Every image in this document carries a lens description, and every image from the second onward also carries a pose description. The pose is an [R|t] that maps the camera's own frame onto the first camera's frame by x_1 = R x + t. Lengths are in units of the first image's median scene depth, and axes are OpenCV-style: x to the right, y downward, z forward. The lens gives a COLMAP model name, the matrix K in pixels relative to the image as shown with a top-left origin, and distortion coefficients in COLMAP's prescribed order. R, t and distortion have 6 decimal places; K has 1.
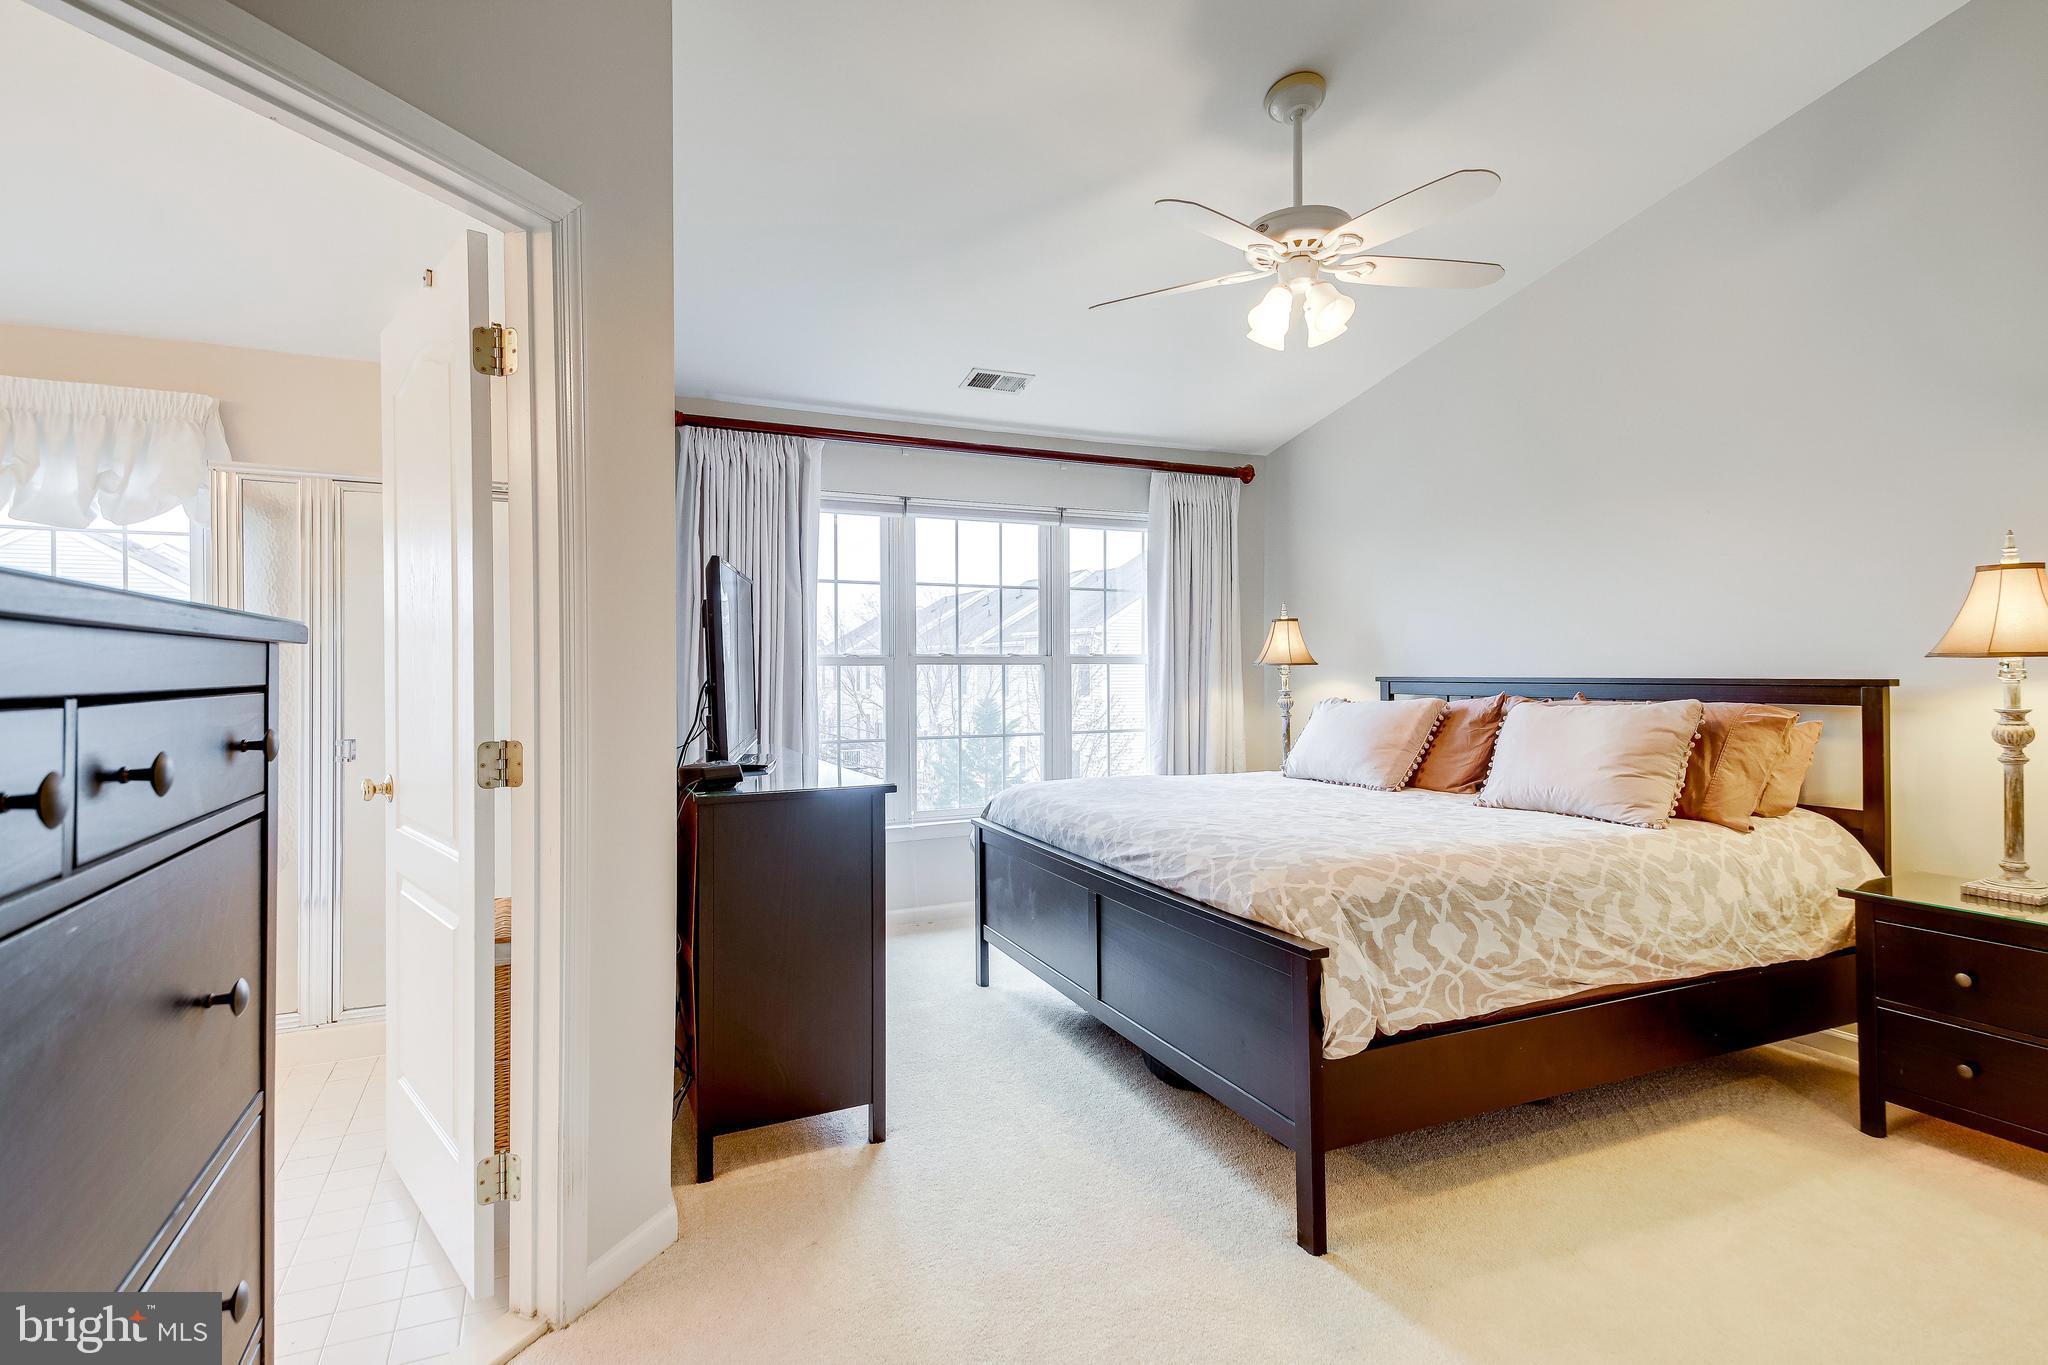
lens RADIAL K [[1027.5, 0, 1022.0], [0, 1027.5, 665.3], [0, 0, 1]] dist [0.031973, -0.020672]
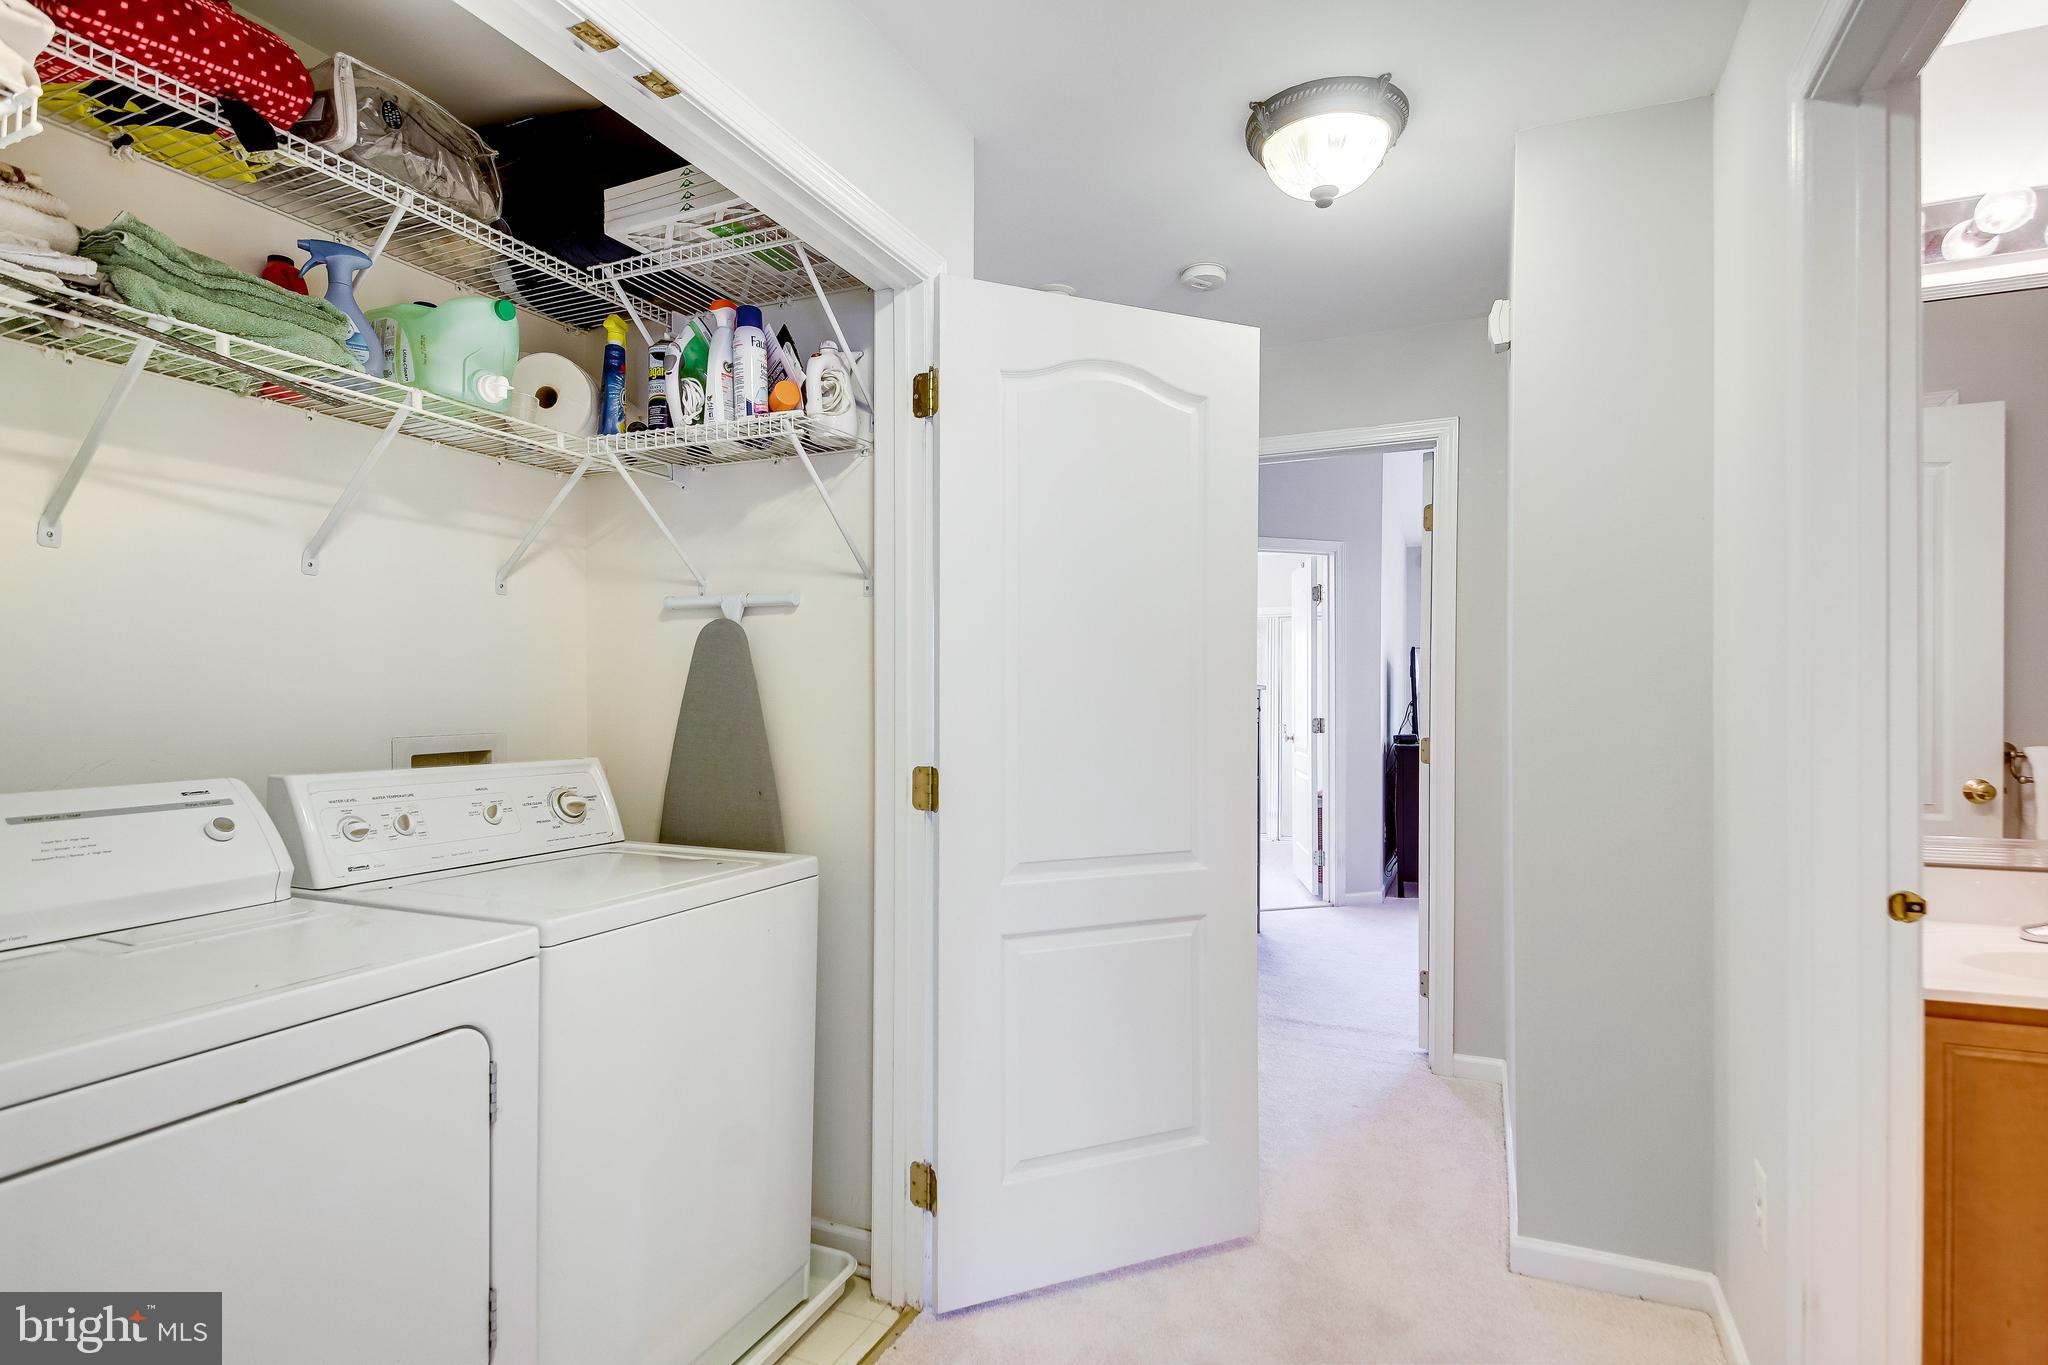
lens RADIAL K [[1020.2, 0, 1024.0], [0, 1020.2, 682.5], [0, 0, 1]] dist [0.001008, 0.000202]
pose [[0.661416, -0.000610, -0.750019, 1.118829], [-0.005934, 0.999964, -0.006046, -0.009854], [0.749996, 0.008449, 0.661389, -1.569265]]
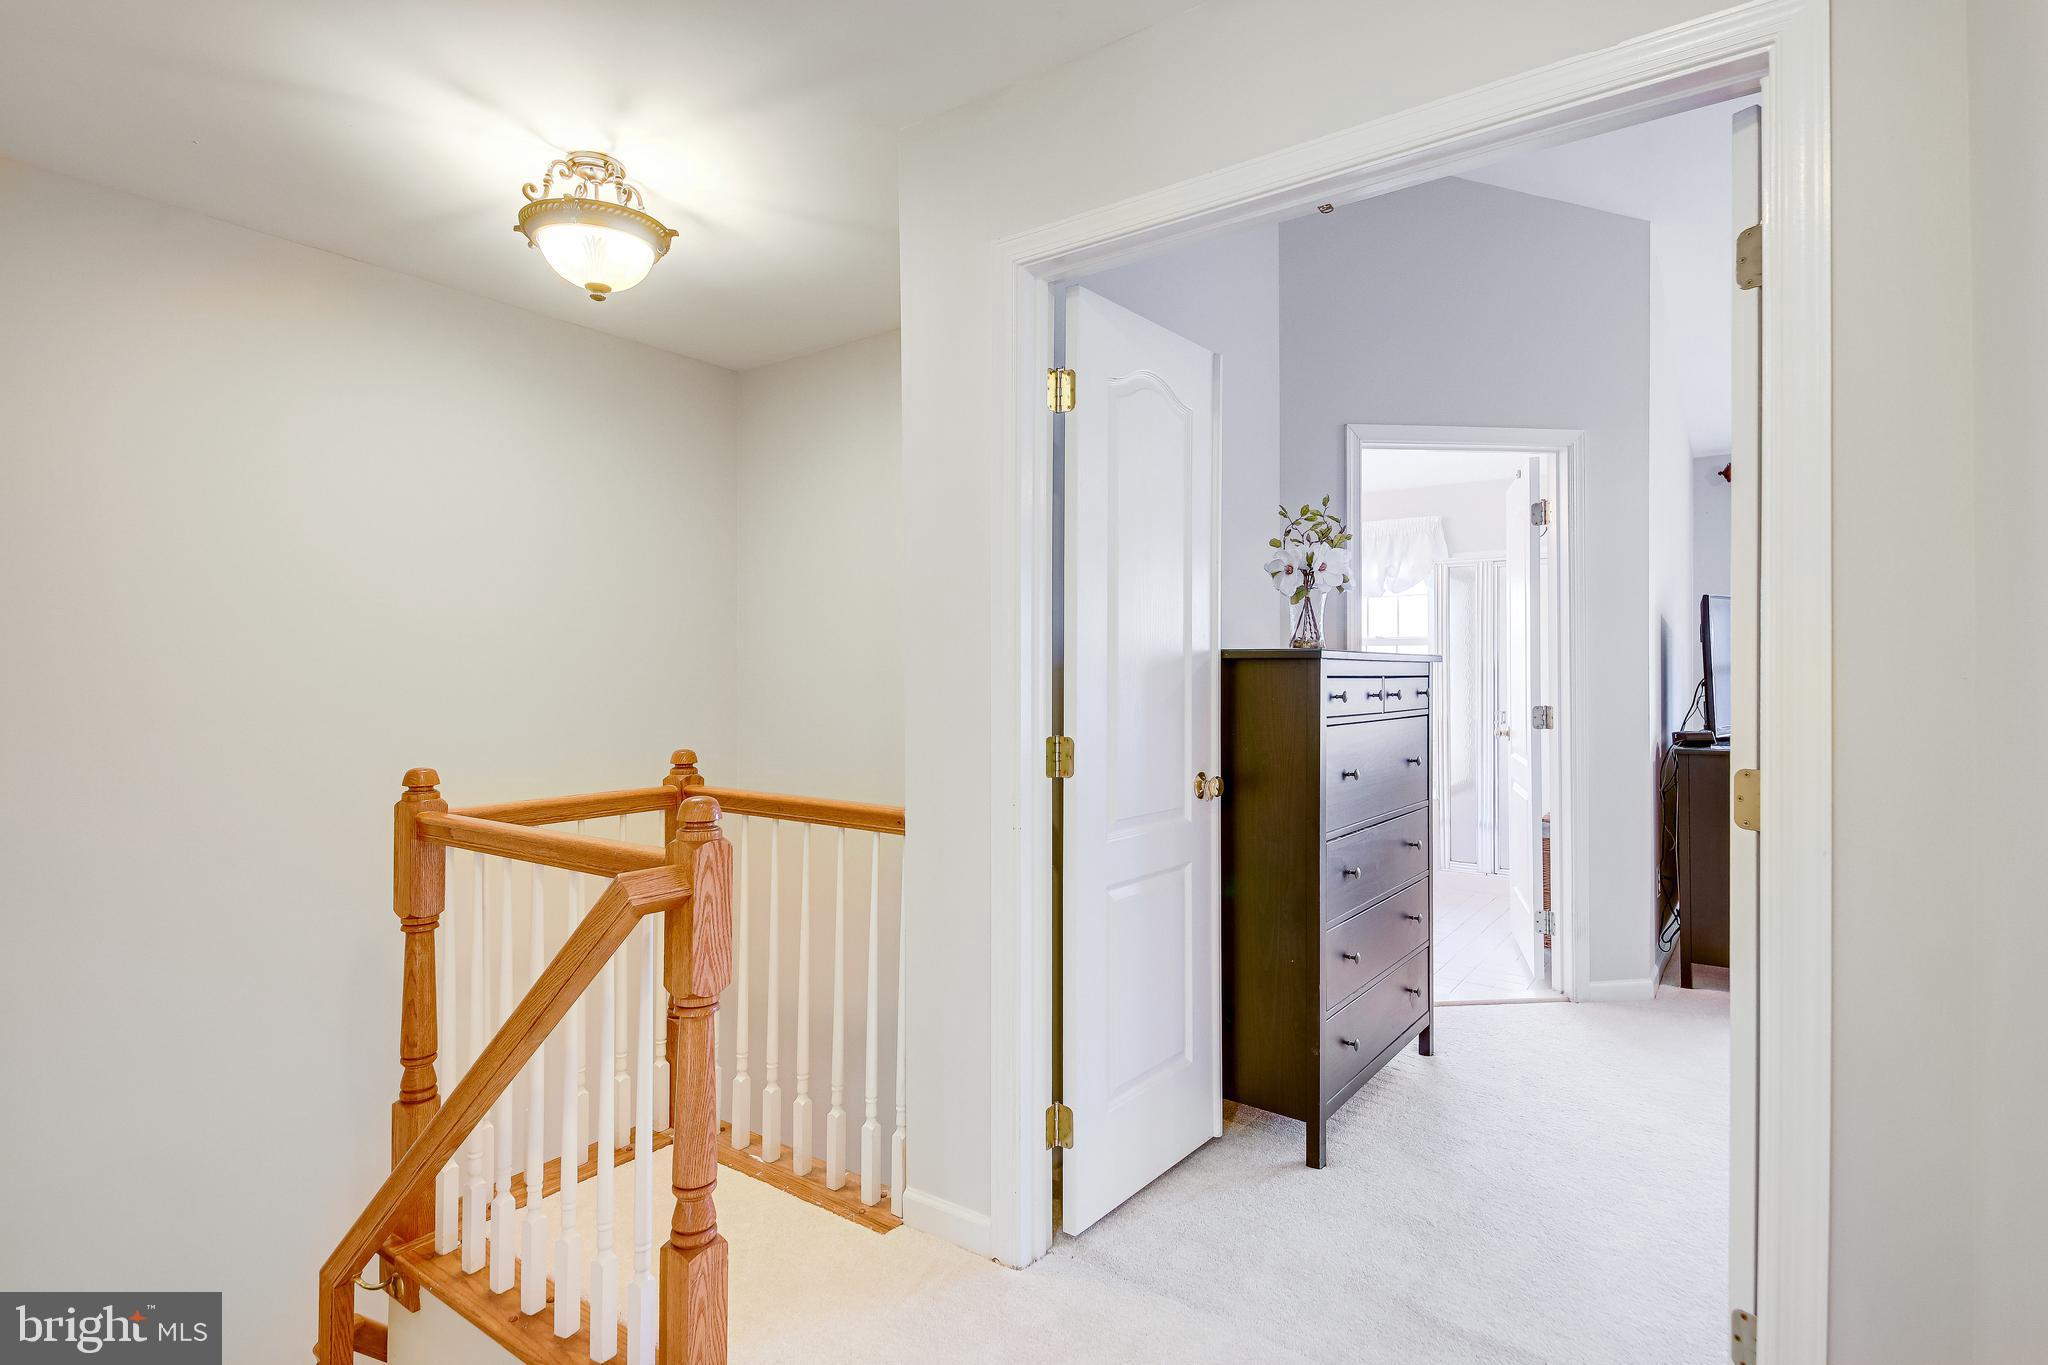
lens RADIAL K [[1028.8, 0, 1029.8], [0, 1028.8, 673.6], [0, 0, 1]] dist [0.043365, -0.047348]
pose [[0.490648, 0.001972, -0.871356, 0.708358], [0.002748, 0.999989, 0.003810, -0.000866], [0.871353, -0.004264, 0.490637, -0.801871]]
